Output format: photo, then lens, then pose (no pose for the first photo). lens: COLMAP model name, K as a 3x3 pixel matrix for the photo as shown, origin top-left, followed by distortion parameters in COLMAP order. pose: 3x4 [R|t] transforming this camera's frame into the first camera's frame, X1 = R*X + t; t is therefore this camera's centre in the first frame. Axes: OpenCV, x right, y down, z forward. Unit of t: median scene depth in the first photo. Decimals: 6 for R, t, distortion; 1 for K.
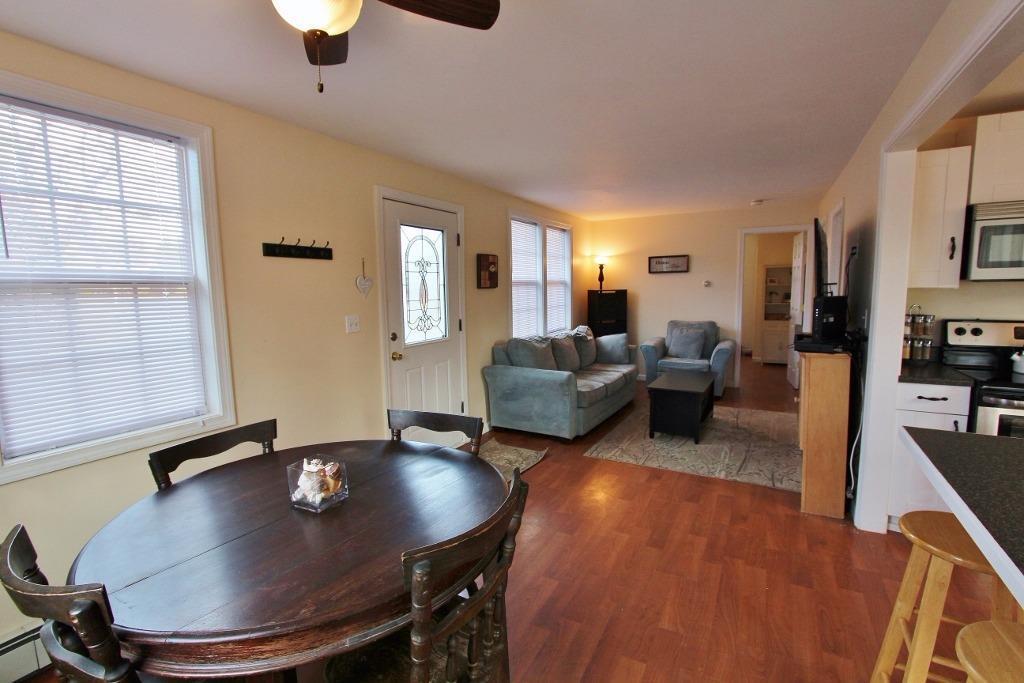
lens RADIAL K [[471.5, 0, 506.8], [0, 471.5, 340.2], [0, 0, 1]] dist [-0.021988, 0.004700]
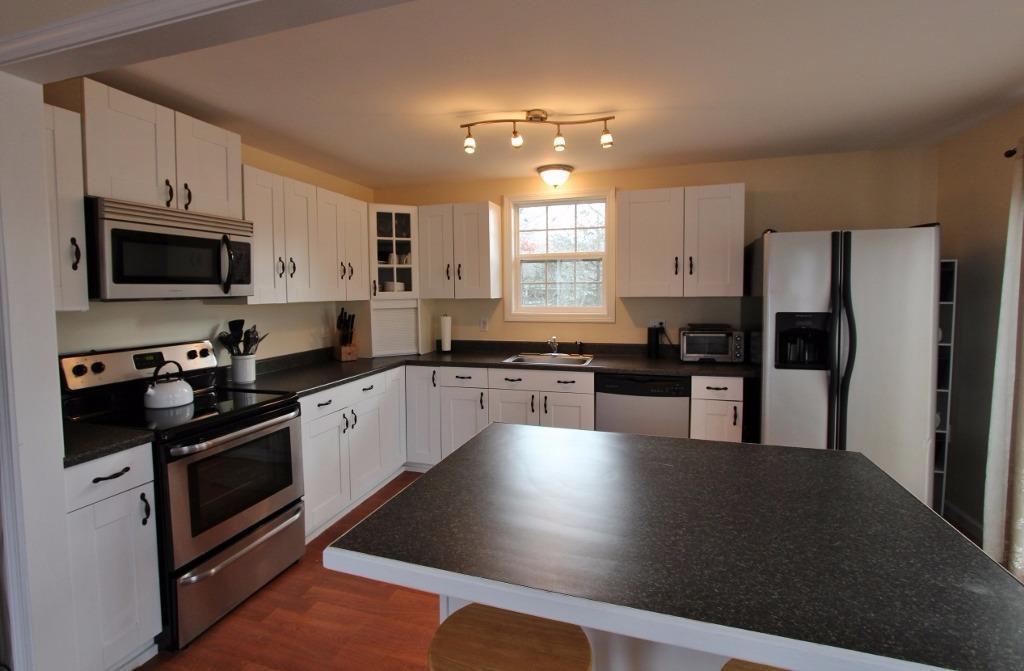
lens RADIAL K [[480.5, 0, 495.8], [0, 480.5, 320.2], [0, 0, 1]] dist [-0.026031, 0.002290]
pose [[-0.196602, -0.040574, 0.979644, 0.089844], [0.123190, 0.990204, 0.065734, -0.042833], [-0.972714, 0.133606, -0.189677, 0.332865]]
